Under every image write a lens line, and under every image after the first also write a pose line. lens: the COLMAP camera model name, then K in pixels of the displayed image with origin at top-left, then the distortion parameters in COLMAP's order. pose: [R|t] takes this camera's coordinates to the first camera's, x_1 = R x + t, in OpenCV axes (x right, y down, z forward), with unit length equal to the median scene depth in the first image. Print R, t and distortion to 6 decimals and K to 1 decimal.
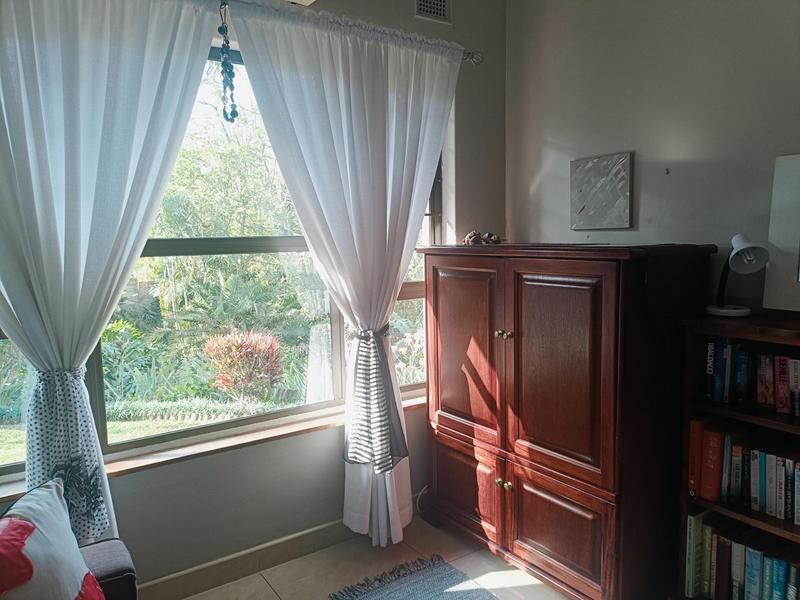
lens RADIAL K [[595.8, 0, 401.9], [0, 595.8, 295.8], [0, 0, 1]] dist [0.034624, -0.006055]
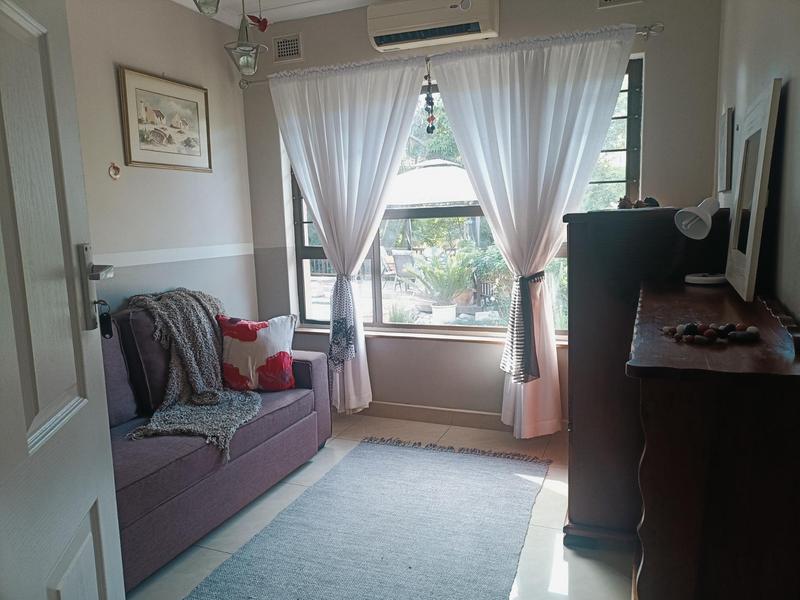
lens RADIAL K [[595.8, 0, 401.9], [0, 595.8, 295.8], [0, 0, 1]] dist [0.034624, -0.006055]
pose [[0.586850, 0.113085, -0.801760, 0.895532], [-0.056290, 0.993501, 0.098928, -0.014162], [0.807737, -0.012925, 0.589402, 0.013611]]
